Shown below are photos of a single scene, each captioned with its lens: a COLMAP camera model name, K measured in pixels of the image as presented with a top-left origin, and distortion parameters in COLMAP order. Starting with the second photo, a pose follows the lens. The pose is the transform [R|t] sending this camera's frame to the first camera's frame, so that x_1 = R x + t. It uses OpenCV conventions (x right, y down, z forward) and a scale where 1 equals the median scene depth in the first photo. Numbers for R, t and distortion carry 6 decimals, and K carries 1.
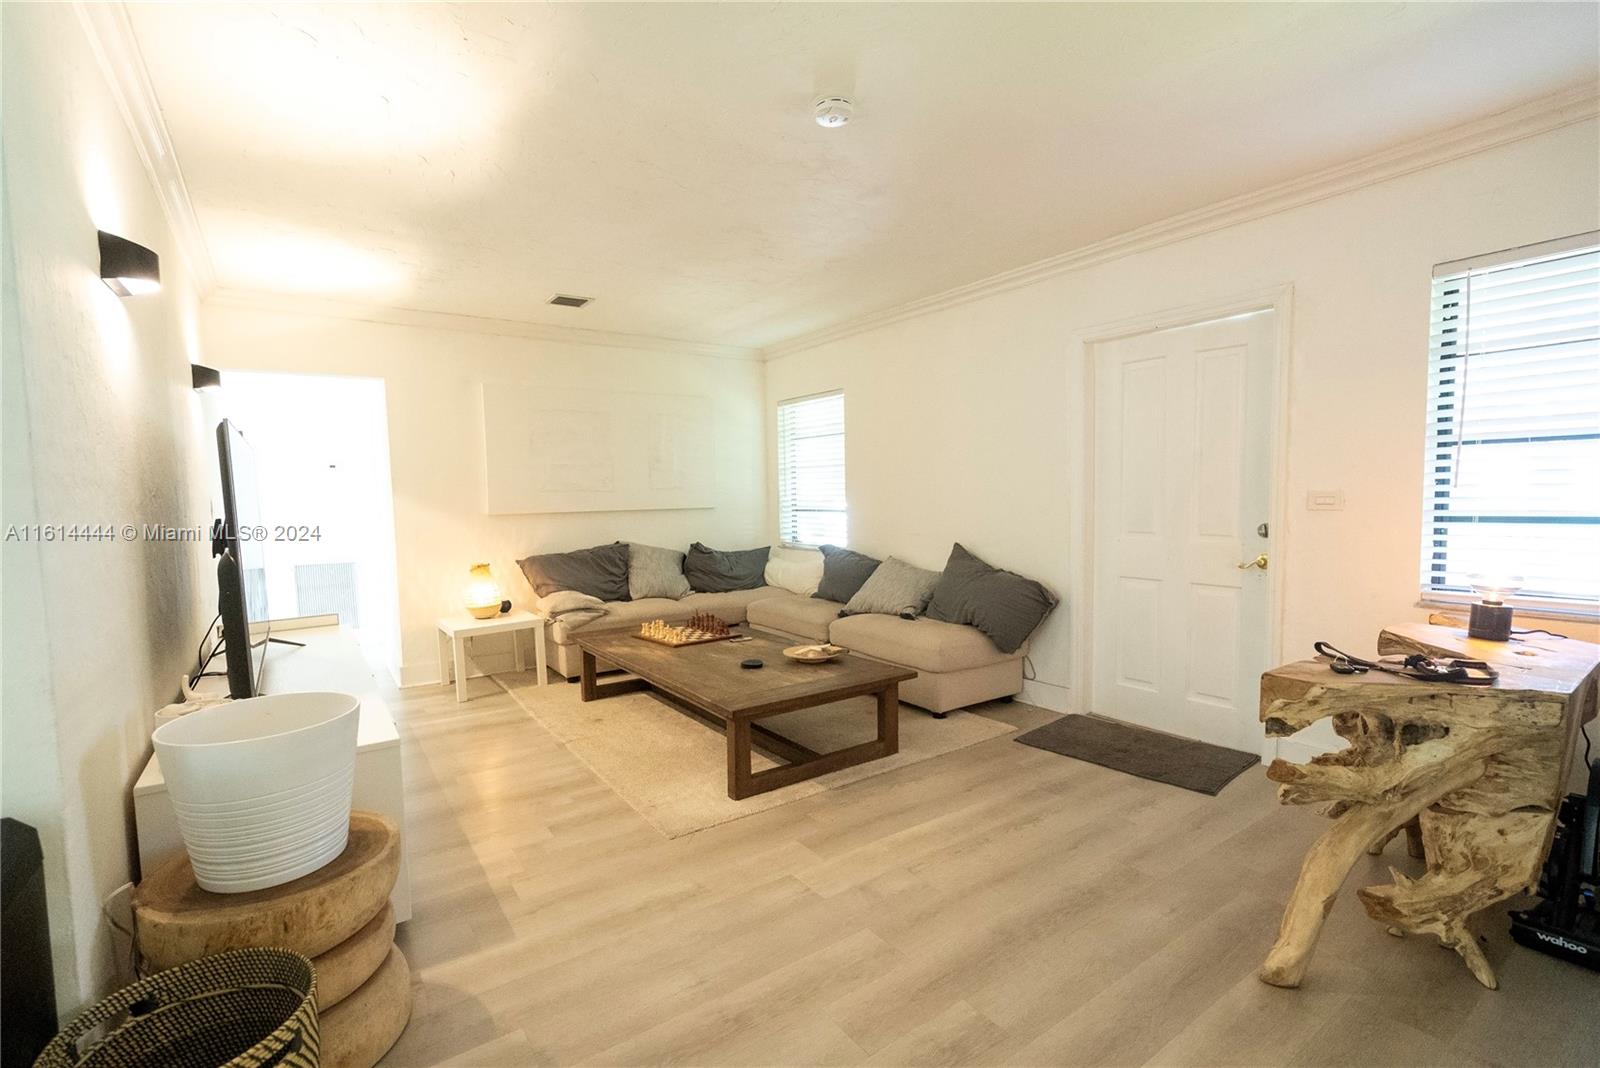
lens RADIAL K [[756.0, 0, 806.4], [0, 756.0, 530.1], [0, 0, 1]] dist [-0.000831, 0.001608]
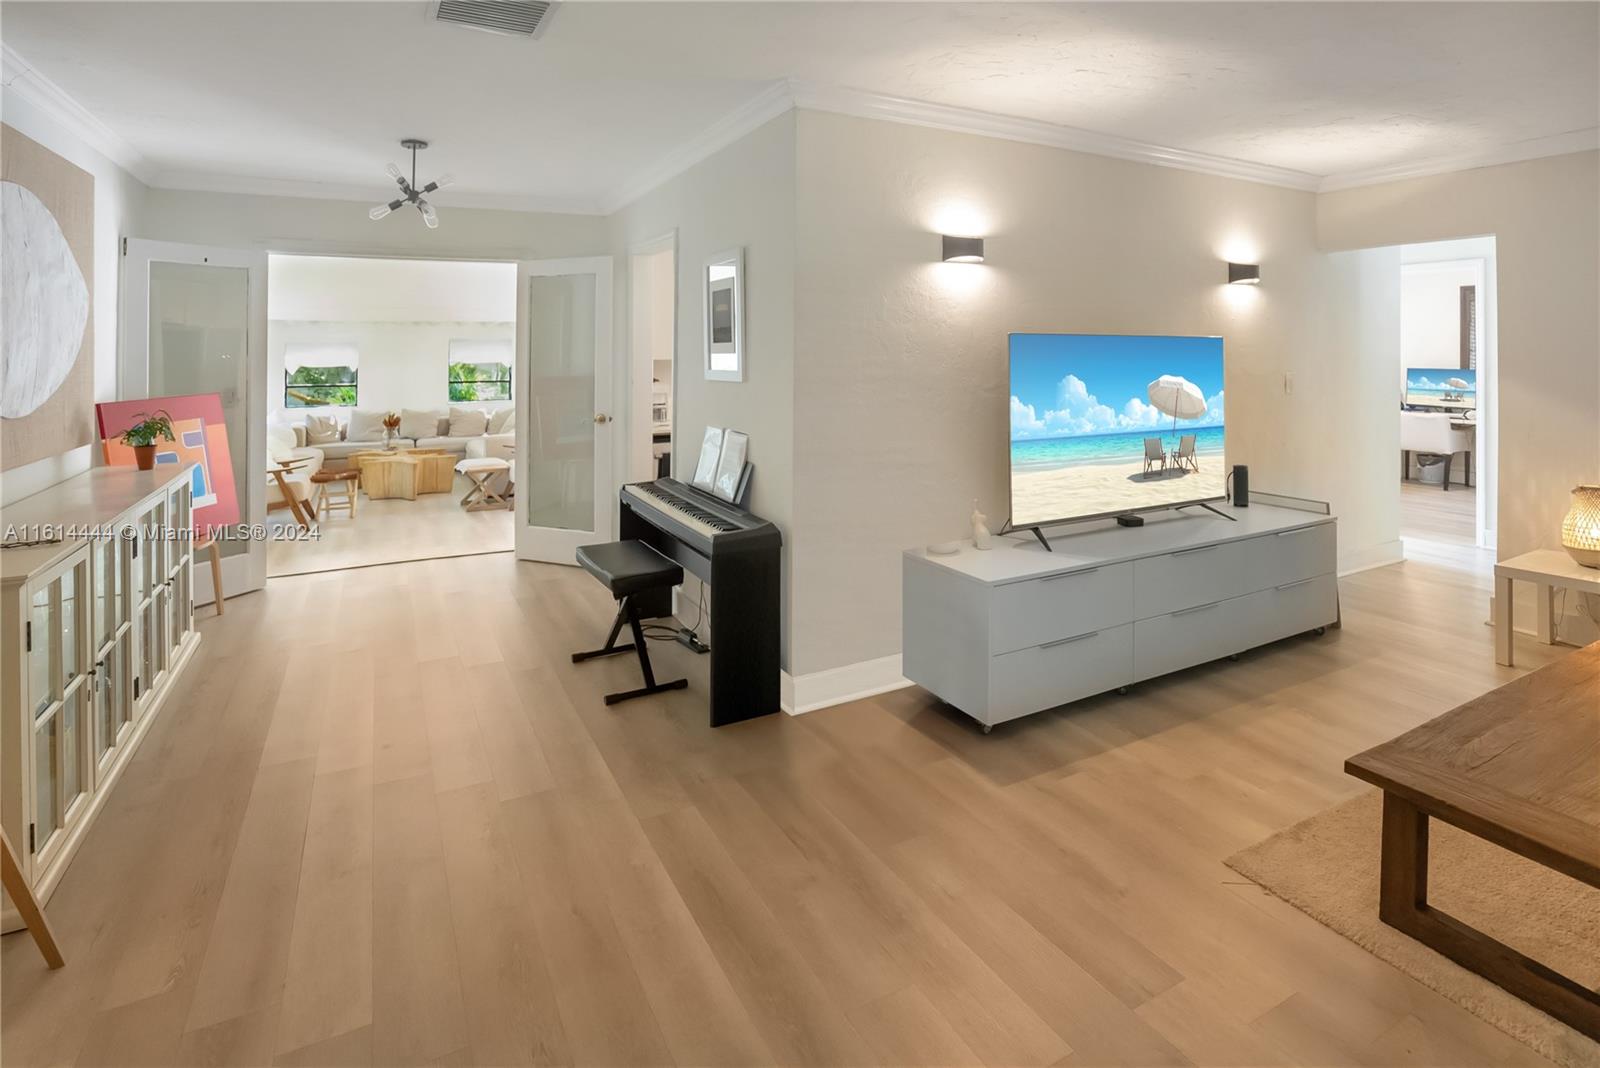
lens RADIAL K [[821.3, 0, 794.1], [0, 821.3, 344.3], [0, 0, 1]] dist [0.004076, 0.000558]
pose [[-0.132834, 0.024977, -0.990824, 0.403243], [-0.045171, 0.998491, 0.031226, -0.074454], [0.990108, 0.048904, -0.131505, 0.369533]]
